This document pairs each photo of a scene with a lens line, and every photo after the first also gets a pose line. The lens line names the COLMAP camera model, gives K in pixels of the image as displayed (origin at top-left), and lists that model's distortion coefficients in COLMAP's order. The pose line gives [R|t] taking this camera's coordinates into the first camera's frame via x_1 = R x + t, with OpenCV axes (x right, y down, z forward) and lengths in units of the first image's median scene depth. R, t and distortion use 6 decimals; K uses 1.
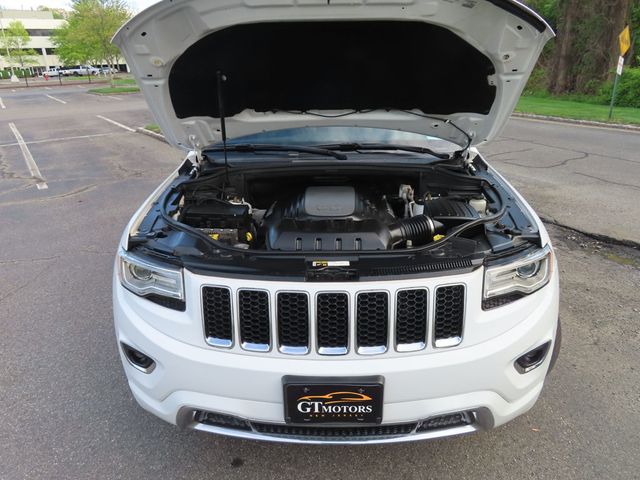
lens RADIAL K [[454.4, 0, 321.2], [0, 454.4, 241.0], [0, 0, 1]] dist [-0.014409, 0.008423]
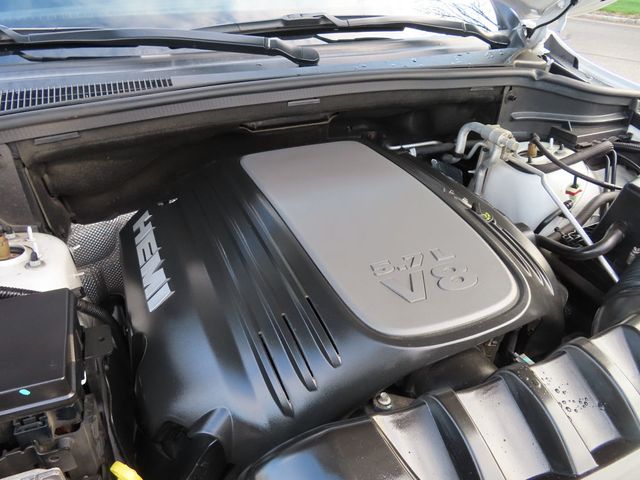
lens RADIAL K [[454.4, 0, 323.1], [0, 454.4, 237.5], [0, 0, 1]] dist [-0.014409, 0.008423]
pose [[0.892860, -0.216161, 0.395063, -0.116093], [0.116606, 0.958321, 0.260816, -0.136753], [-0.434975, -0.186805, 0.880852, 0.635274]]
